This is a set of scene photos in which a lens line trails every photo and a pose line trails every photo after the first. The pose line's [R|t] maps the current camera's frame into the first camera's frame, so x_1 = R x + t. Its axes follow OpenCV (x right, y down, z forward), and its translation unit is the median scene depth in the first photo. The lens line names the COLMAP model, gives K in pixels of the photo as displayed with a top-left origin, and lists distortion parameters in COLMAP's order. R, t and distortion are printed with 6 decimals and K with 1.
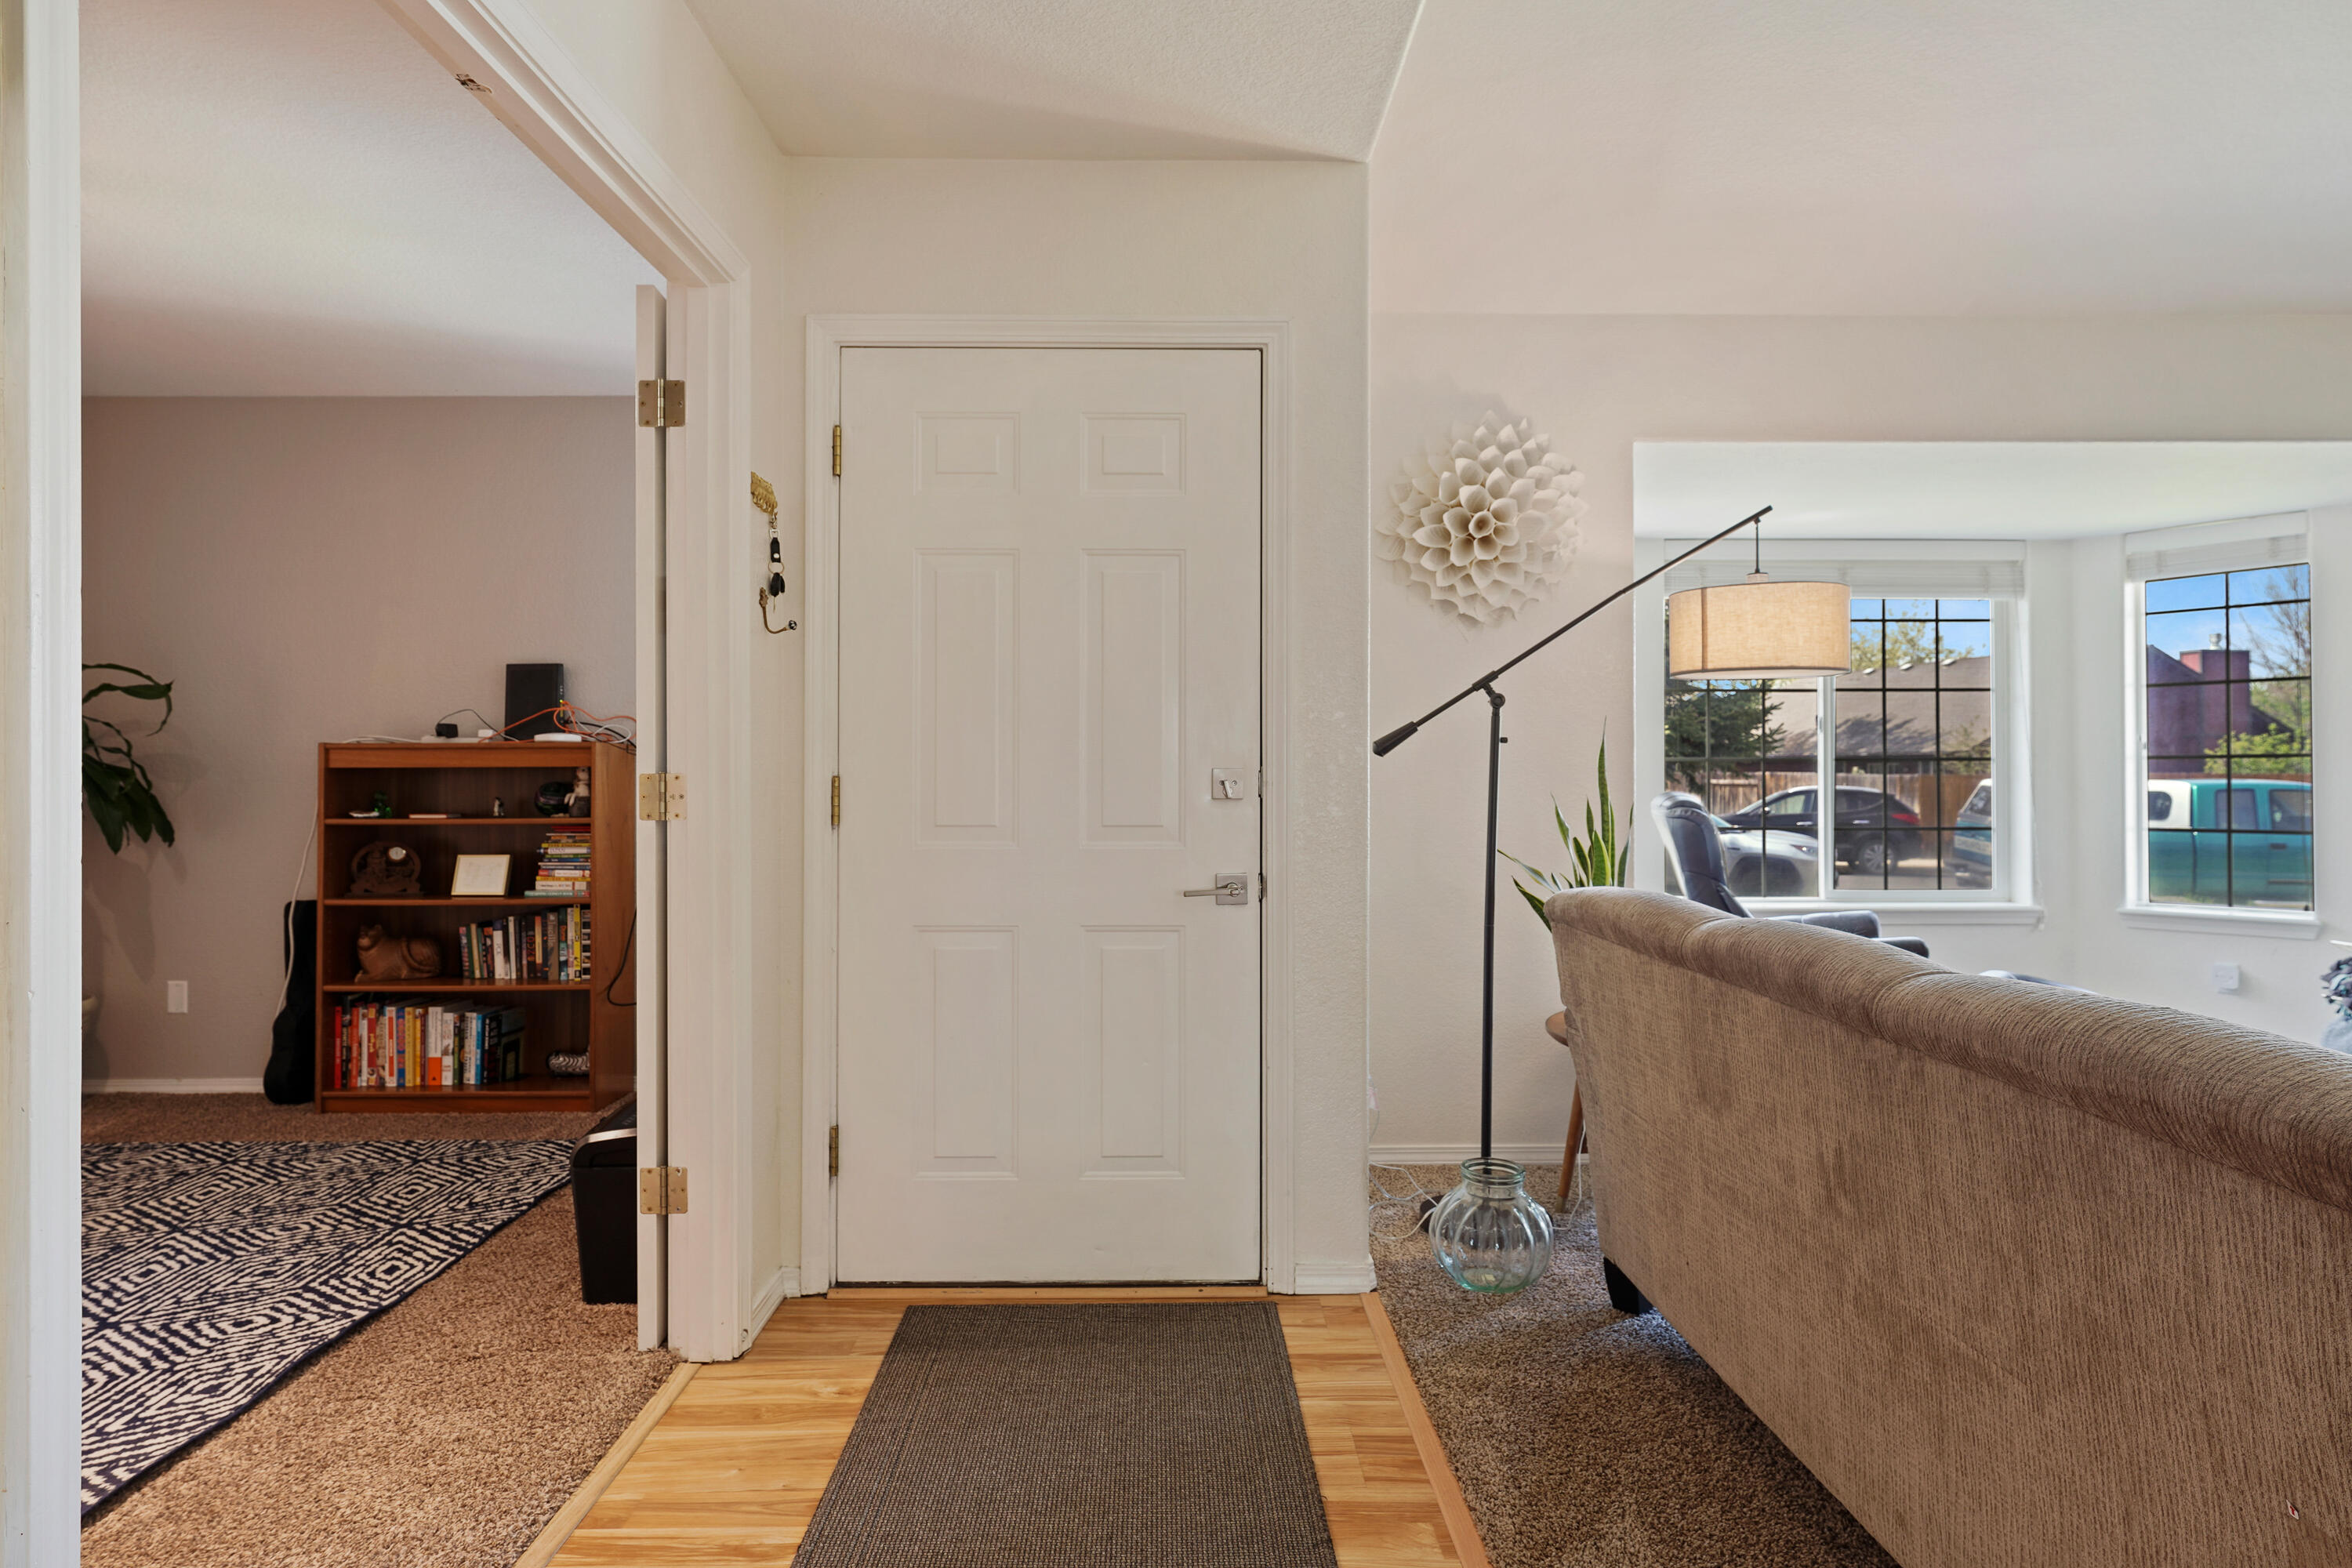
lens RADIAL K [[1342.2, 0, 1190.7], [0, 1342.2, 766.9], [0, 0, 1]] dist [0.000212, 0.002007]
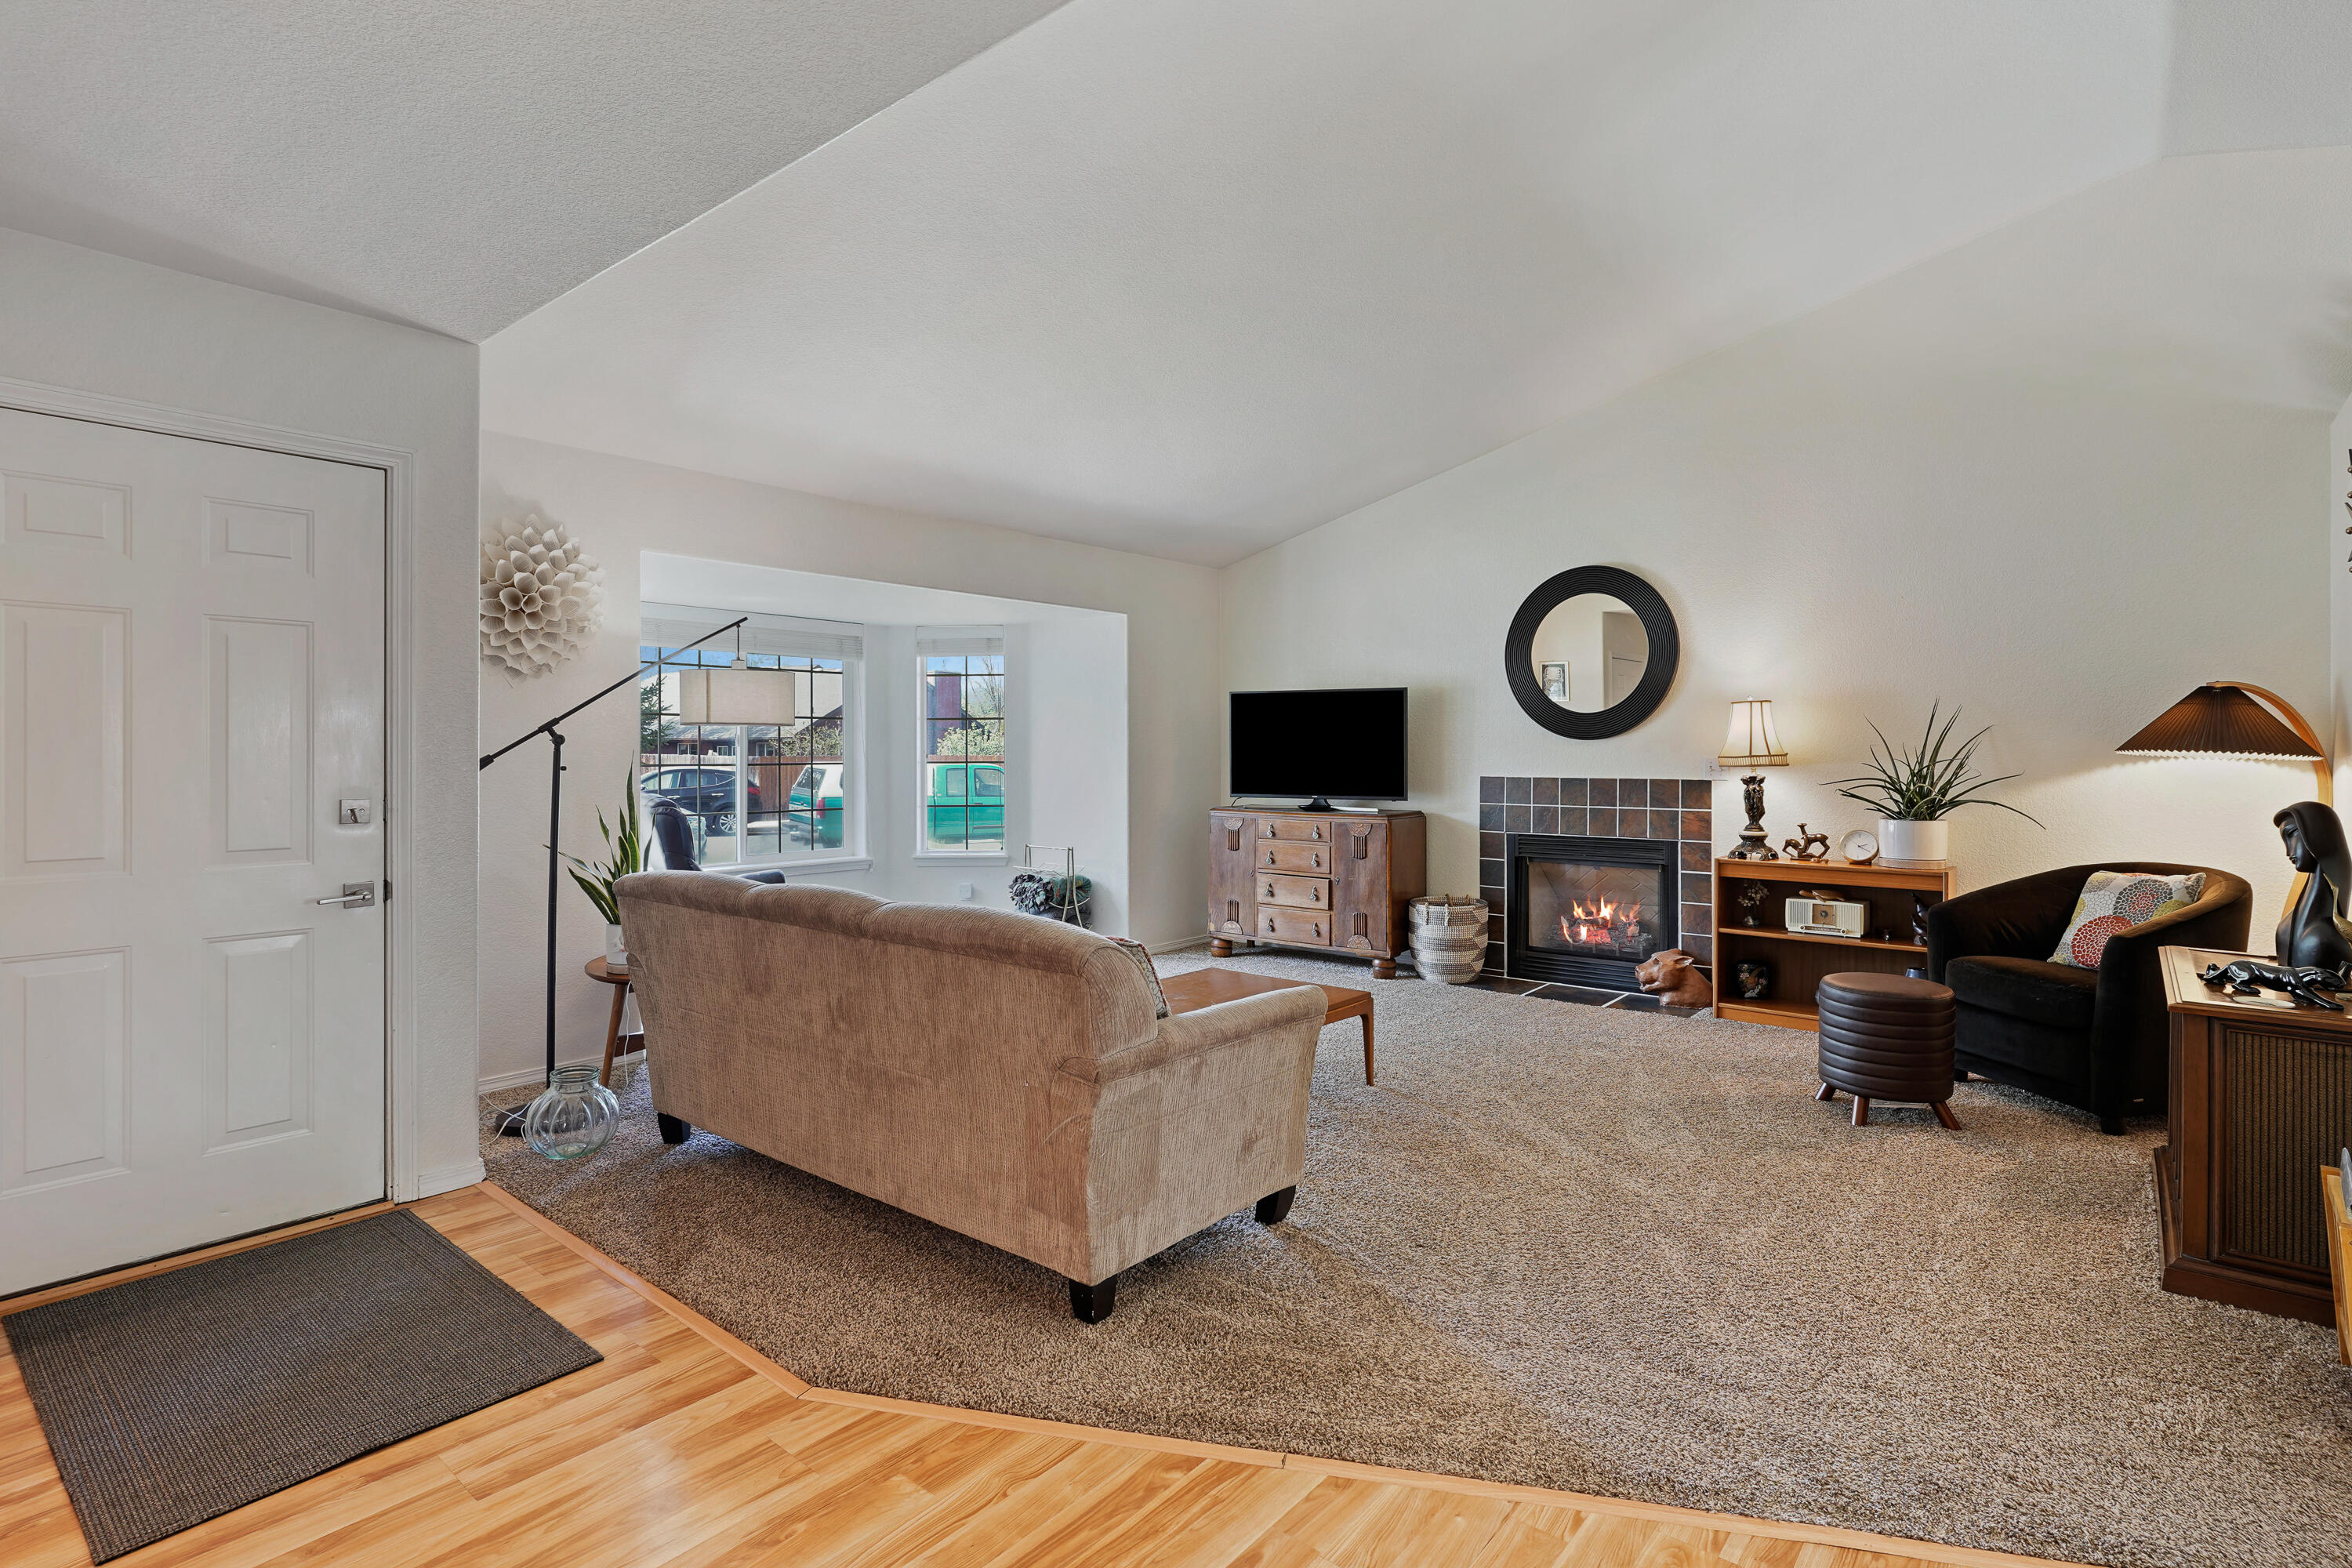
lens RADIAL K [[1139.3, 0, 1179.4], [0, 1139.3, 748.5], [0, 0, 1]] dist [-0.014229, 0.009107]
pose [[0.651401, 0.002306, 0.758730, -0.276432], [-0.004965, 0.999987, 0.001223, -0.051766], [-0.758718, -0.004564, 0.651404, -0.279101]]
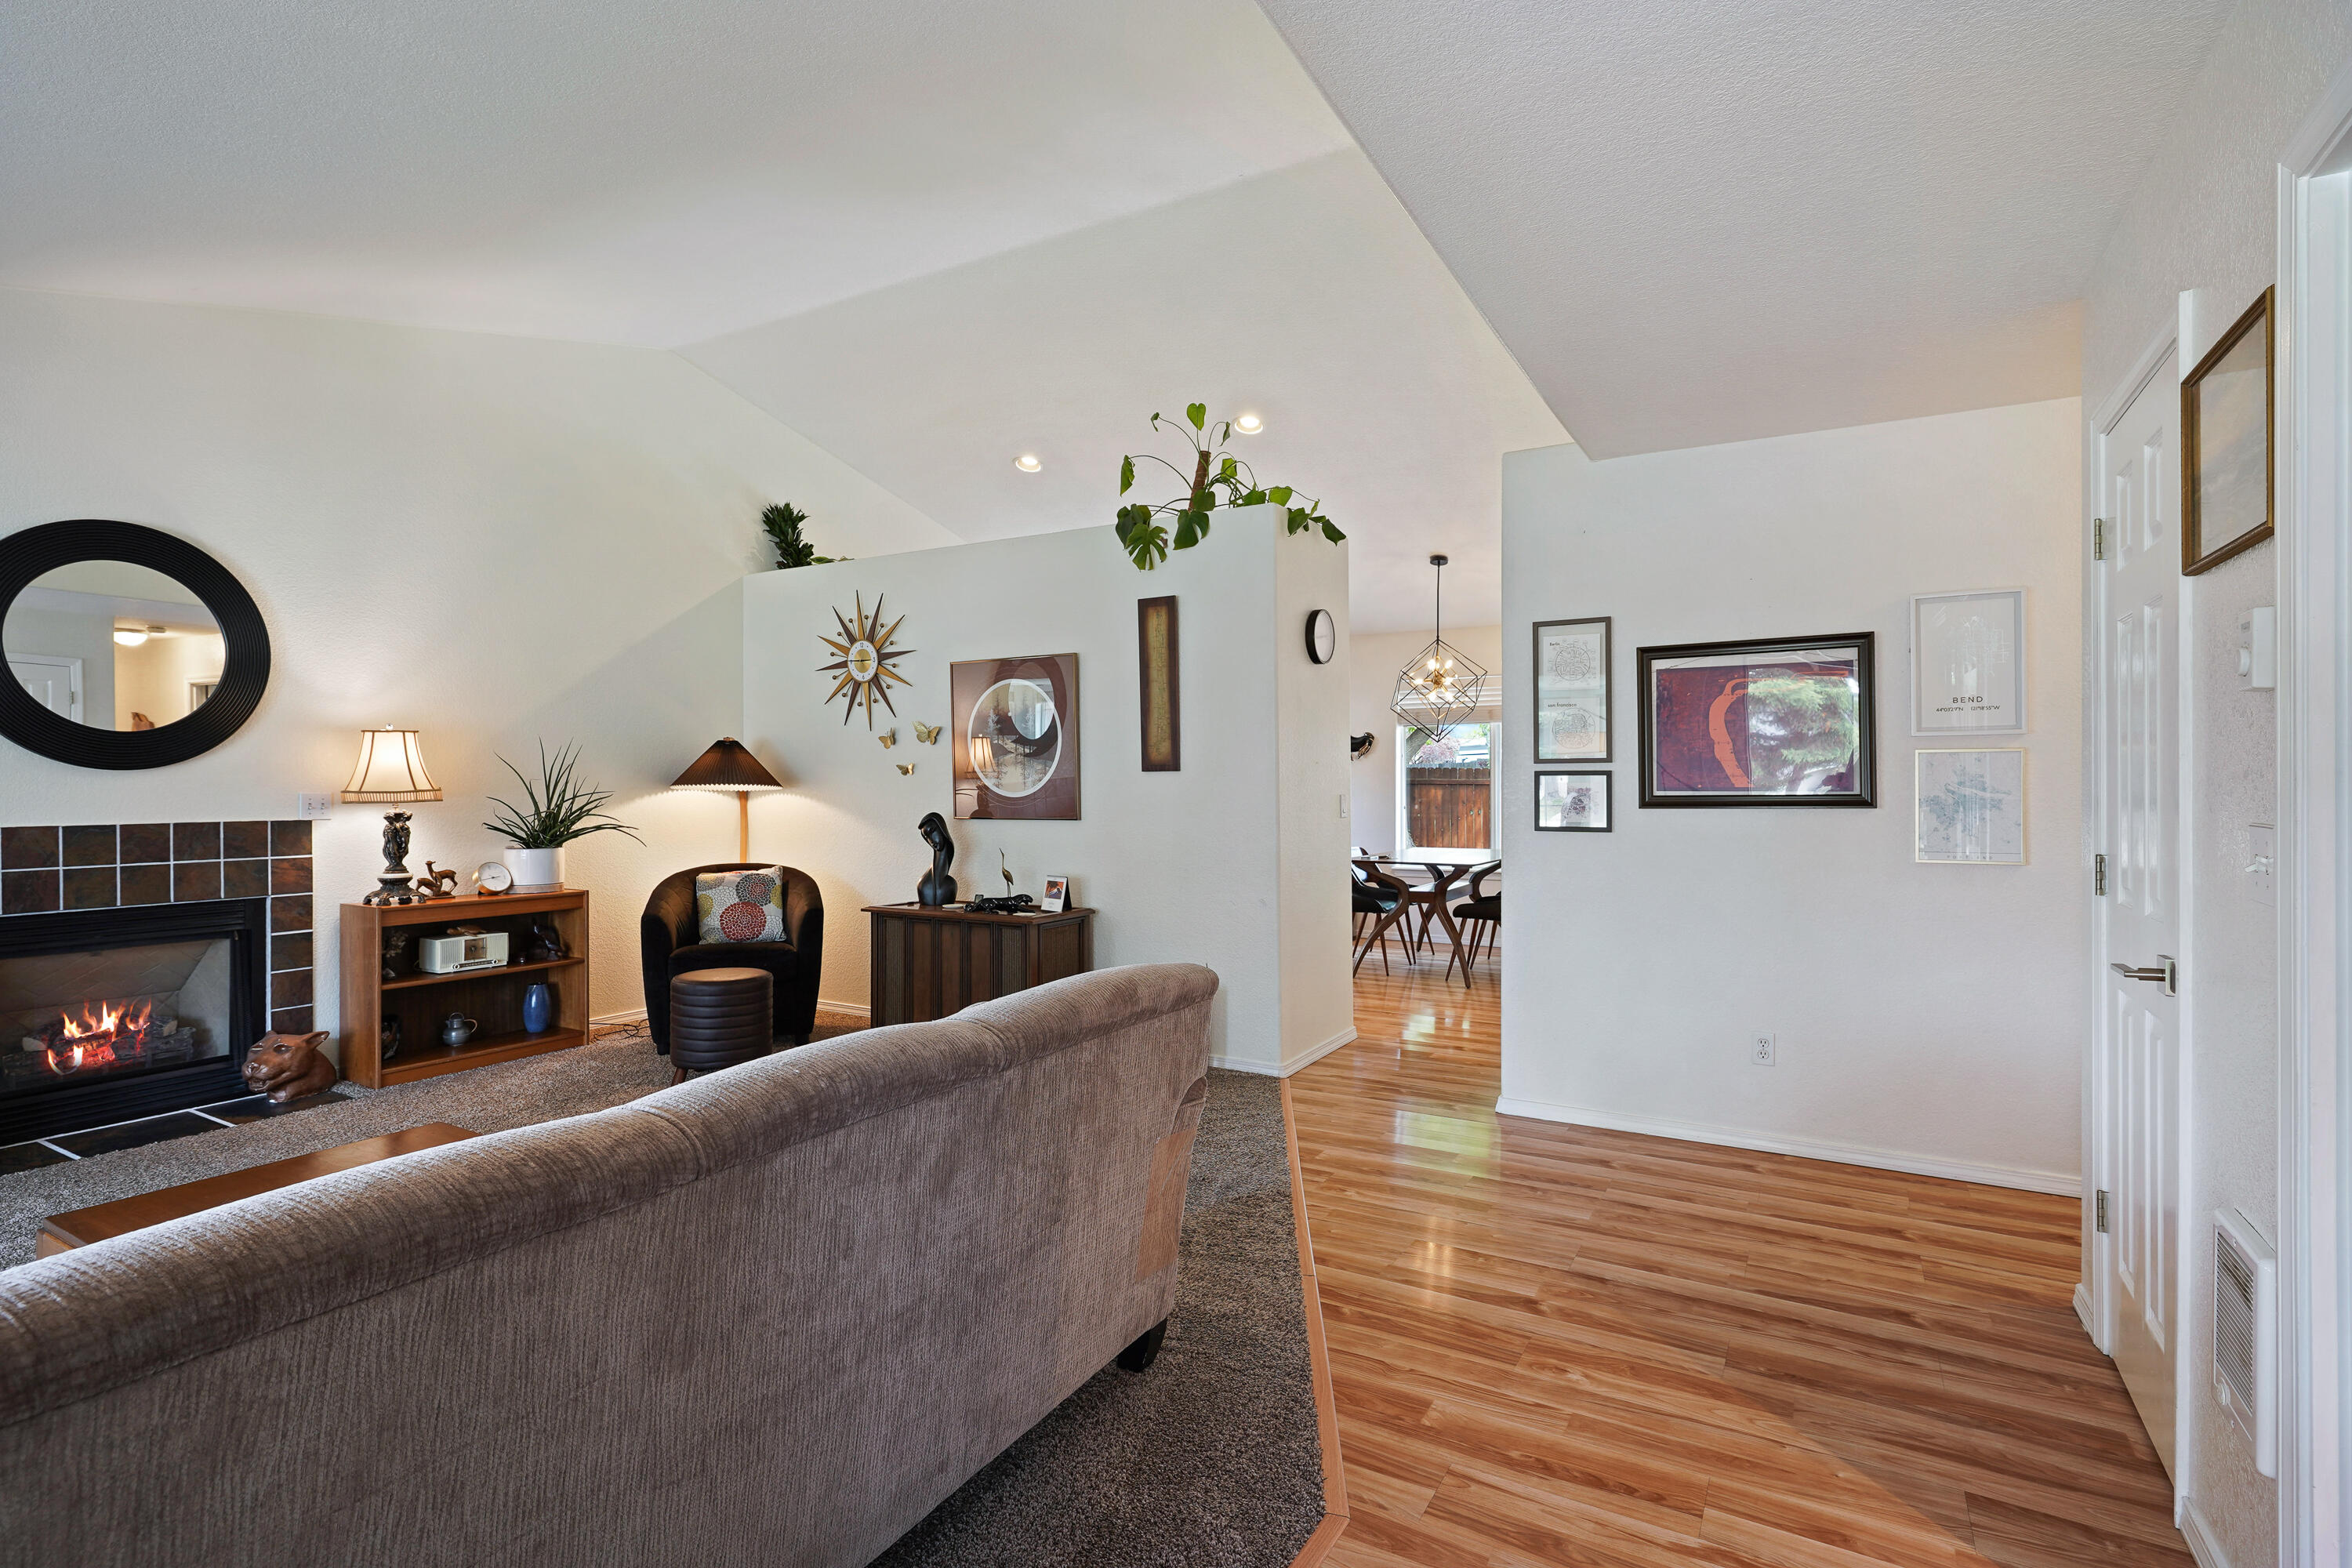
lens RADIAL K [[1137.9, 0, 1173.3], [0, 1137.9, 781.4], [0, 0, 1]] dist [0.001345, 0.000914]
pose [[-0.855070, 0.004650, 0.518491, -0.125376], [0.000517, 0.999967, -0.008115, -0.041419], [-0.518512, -0.006671, -0.855045, 1.042318]]
